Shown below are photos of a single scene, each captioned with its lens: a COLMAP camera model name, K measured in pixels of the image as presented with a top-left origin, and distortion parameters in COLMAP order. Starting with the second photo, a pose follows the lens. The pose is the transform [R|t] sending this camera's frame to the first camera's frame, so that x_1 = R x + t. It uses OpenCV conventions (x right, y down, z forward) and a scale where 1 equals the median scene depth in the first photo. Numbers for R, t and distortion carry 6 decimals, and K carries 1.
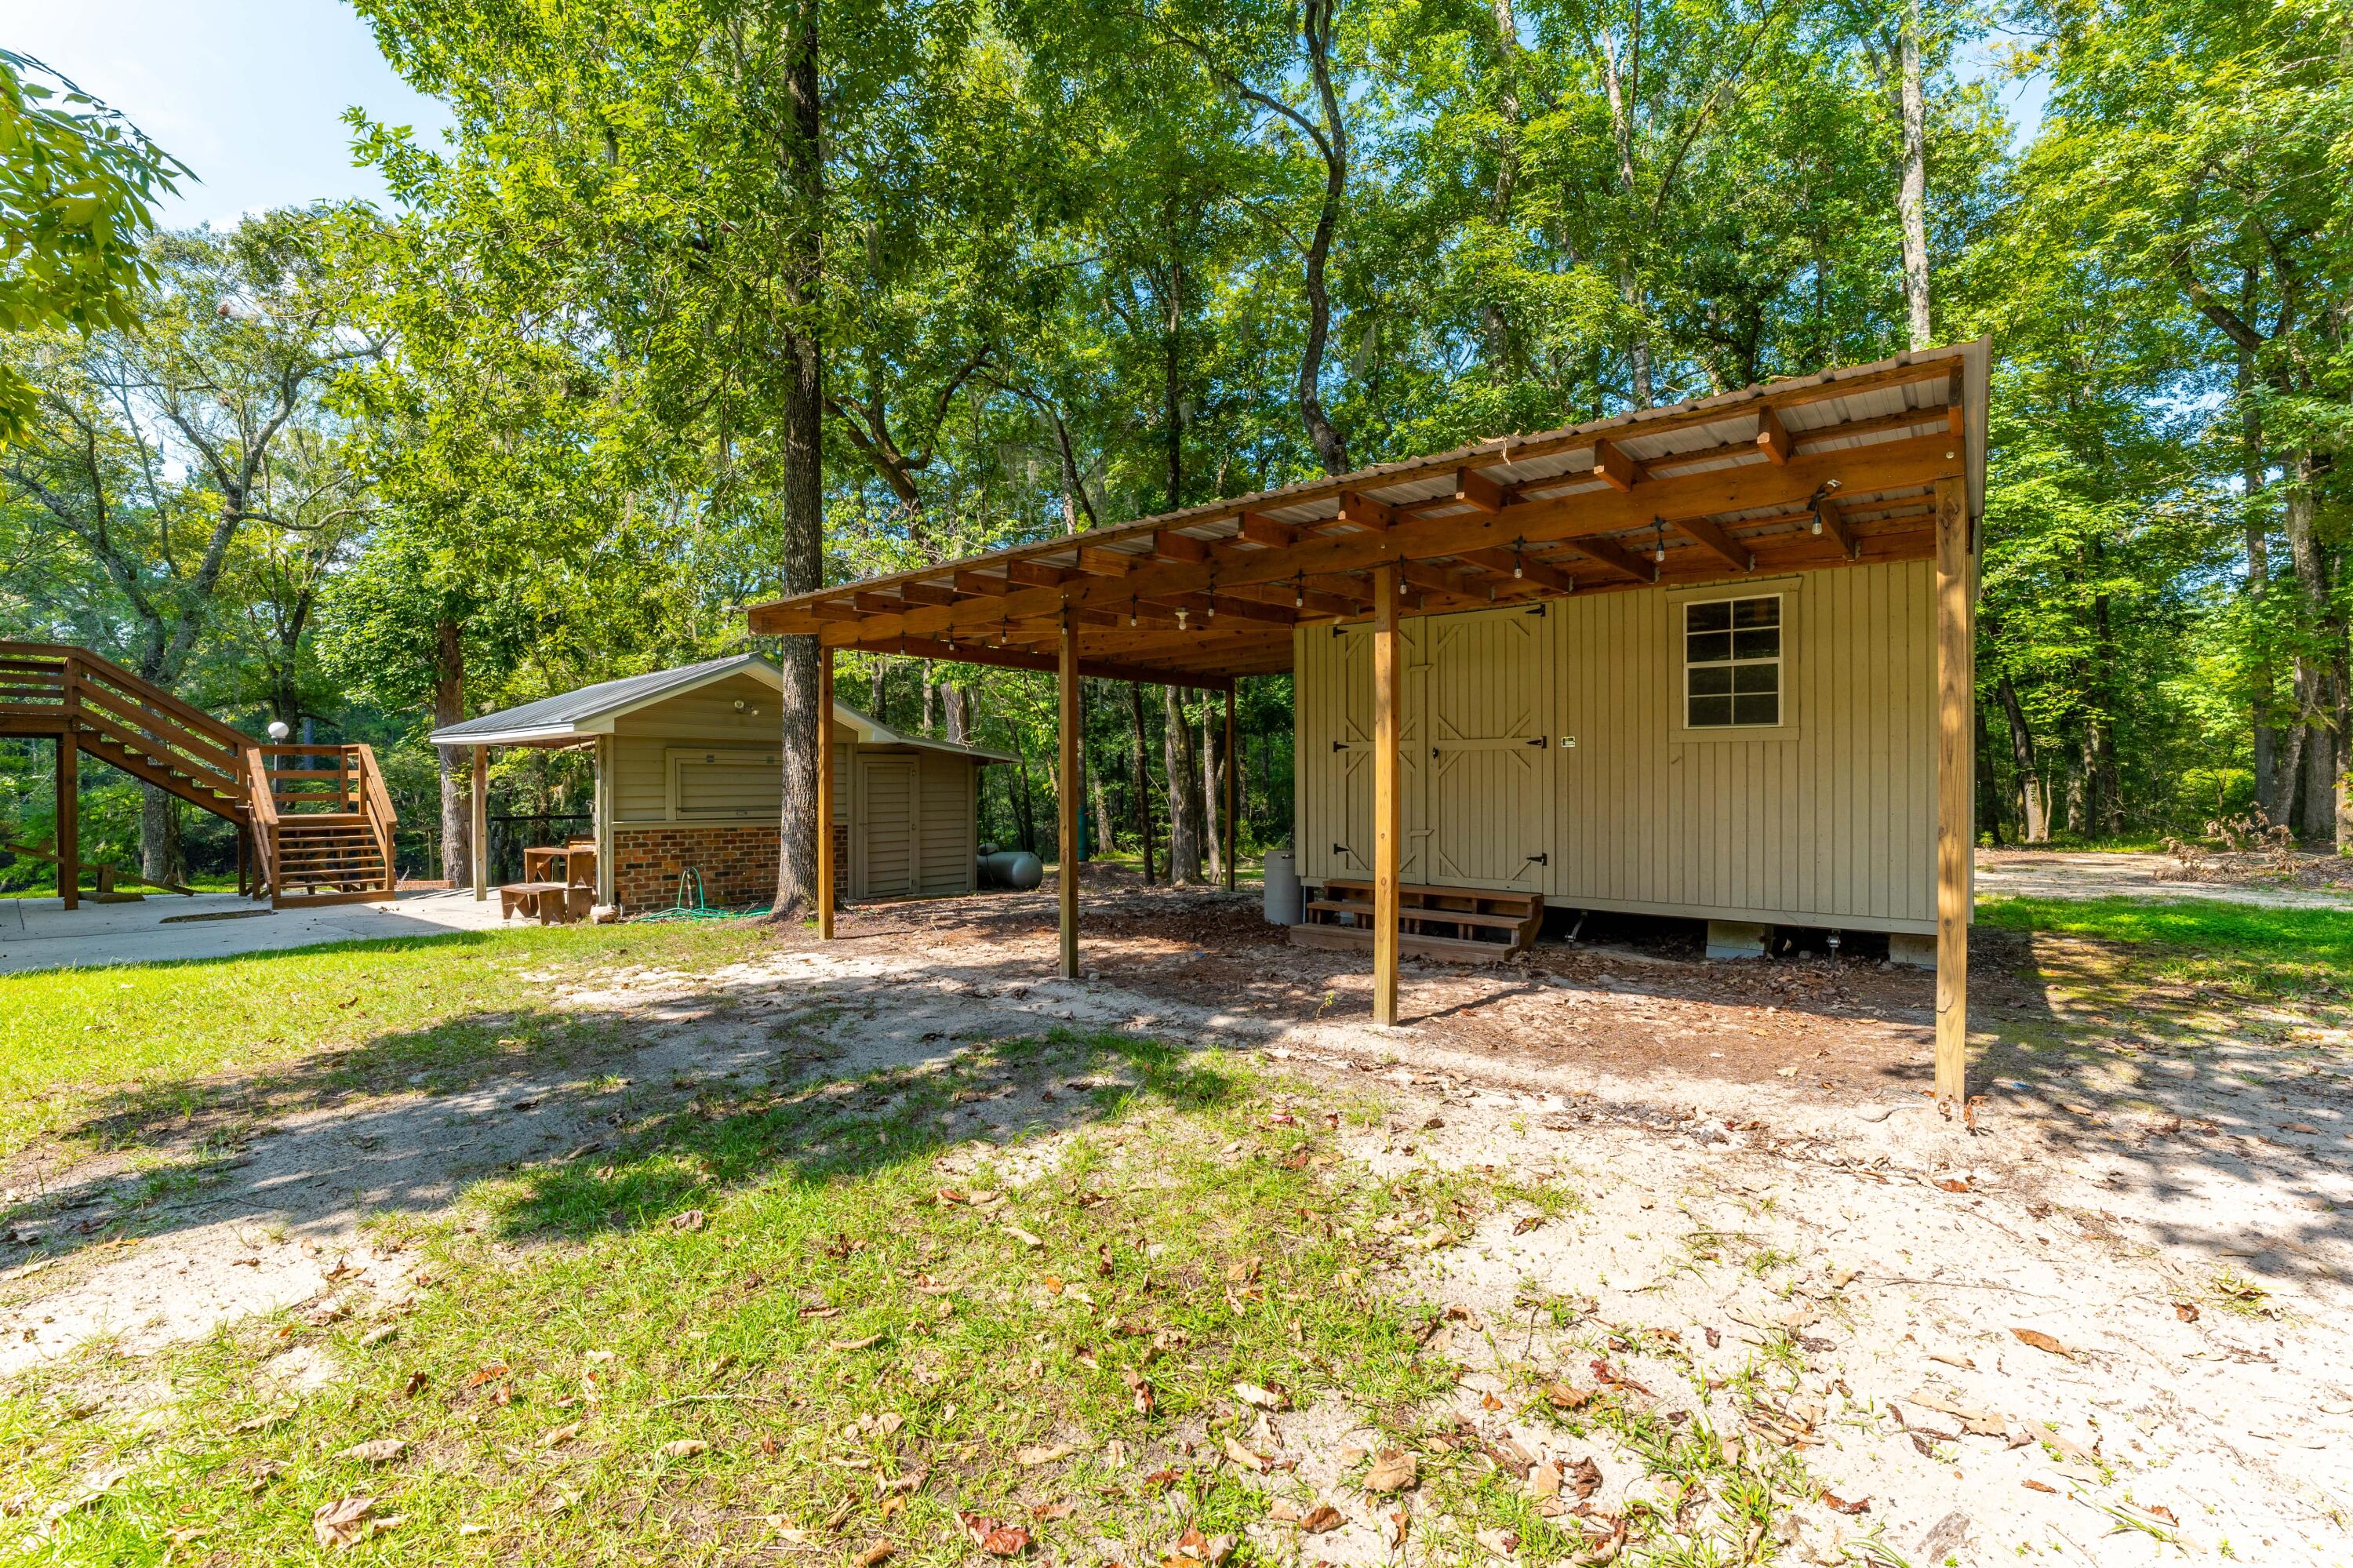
lens RADIAL K [[959.5, 0, 1170.5], [0, 959.5, 782.3], [0, 0, 1]] dist [-0.003422, 0.000008]
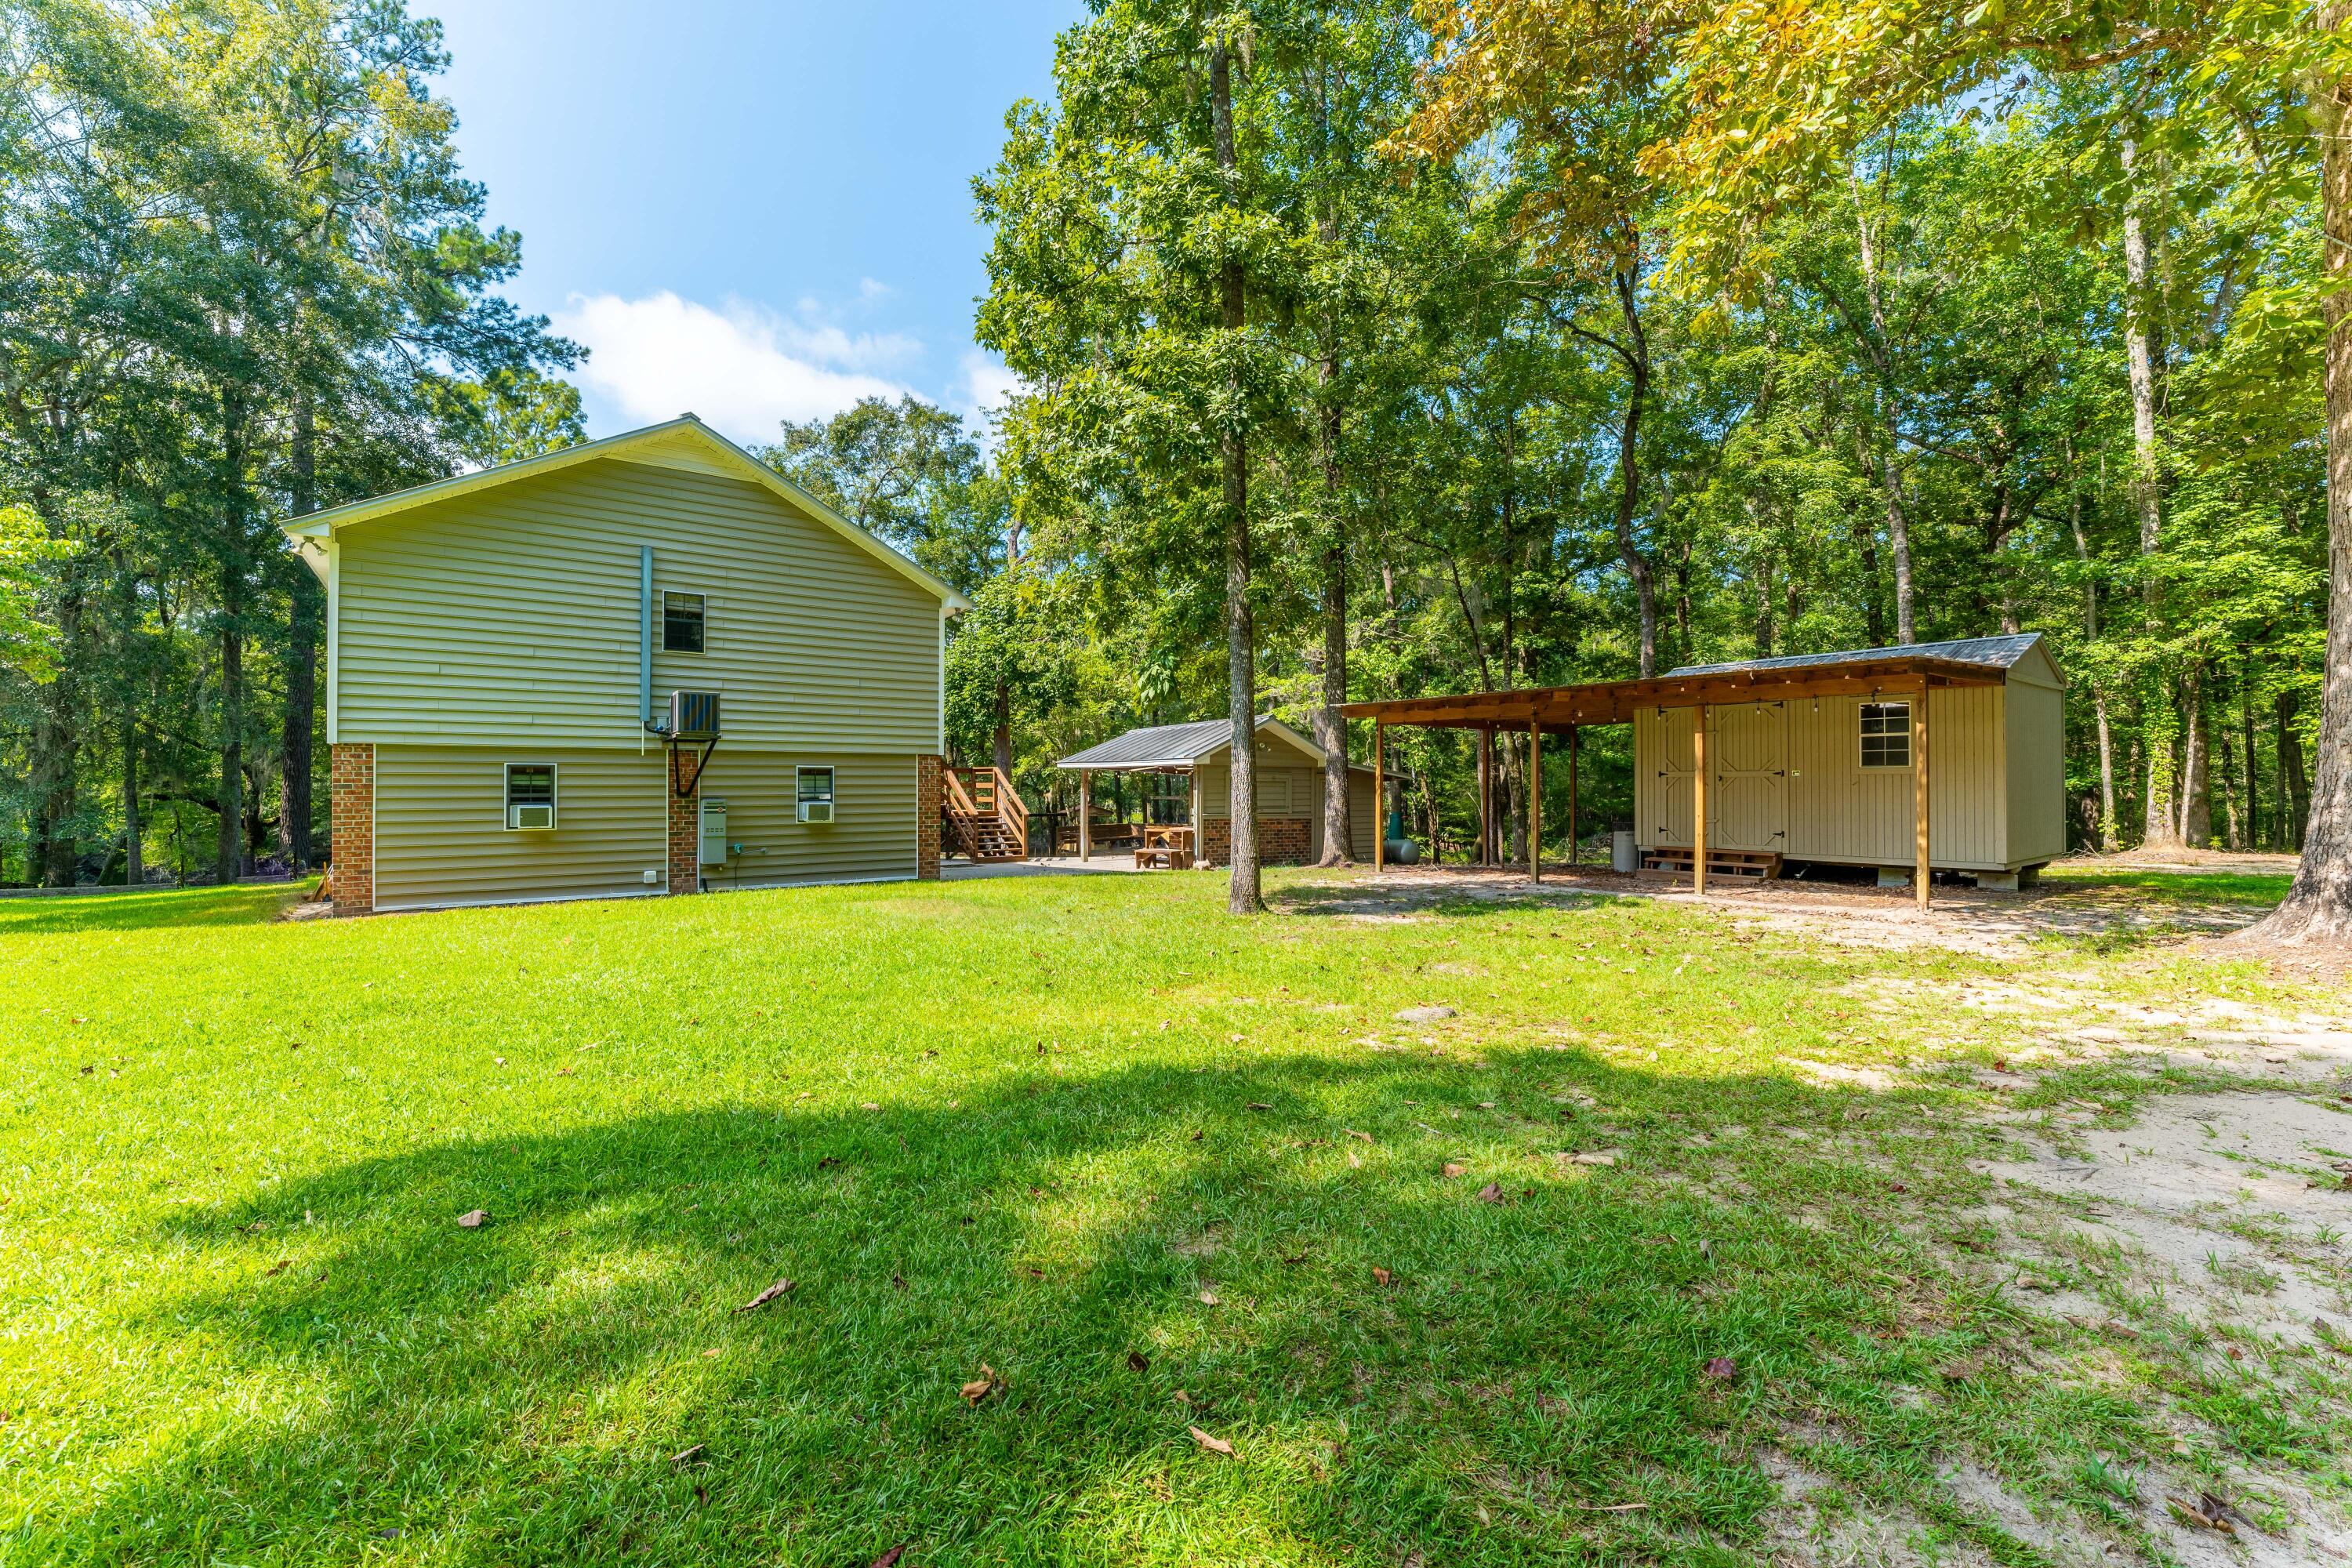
lens RADIAL K [[959.1, 0, 1185.0], [0, 959.1, 775.6], [0, 0, 1]] dist [-0.003422, 0.000008]
pose [[0.973614, 0.000047, -0.228202, -0.269551], [-0.003807, 0.999864, -0.016033, -0.001653], [0.228170, 0.016478, 0.973482, -0.909855]]
